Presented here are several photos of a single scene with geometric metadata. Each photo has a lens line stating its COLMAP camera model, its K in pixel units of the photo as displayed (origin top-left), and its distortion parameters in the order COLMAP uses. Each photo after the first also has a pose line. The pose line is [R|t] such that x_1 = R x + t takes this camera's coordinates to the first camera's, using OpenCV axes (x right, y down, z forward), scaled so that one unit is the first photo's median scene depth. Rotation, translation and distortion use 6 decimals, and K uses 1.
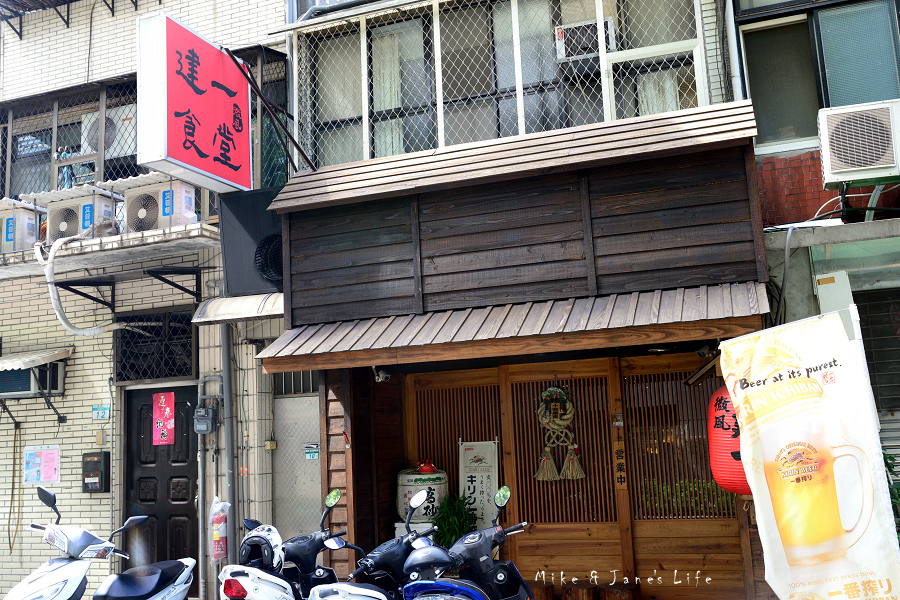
lens RADIAL K [[855.0, 0, 447.4], [0, 855.0, 303.9], [0, 0, 1]] dist [-0.033286, 0.000000]
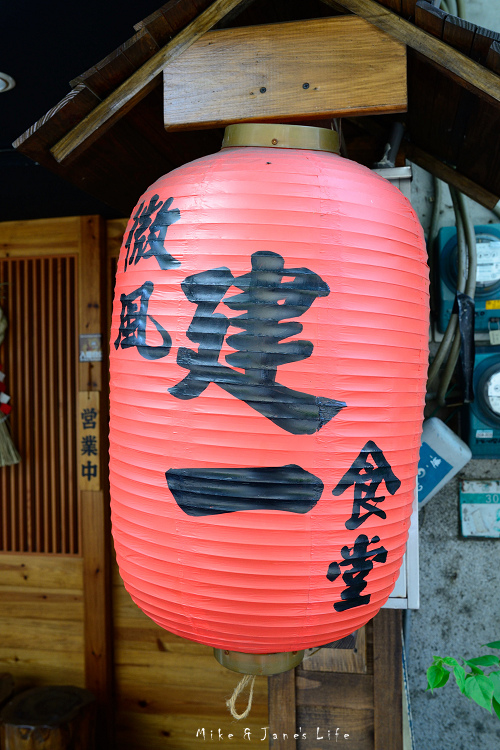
lens RADIAL K [[712.5, 0, 254.9], [0, 712.5, 374.7], [0, 0, 1]] dist [-0.033286, 0.000000]
pose [[0.989000, 0.031897, 0.144434, 0.231721], [-0.052104, 0.989010, 0.138360, 0.090482], [-0.138433, -0.144364, 0.979794, 0.589423]]
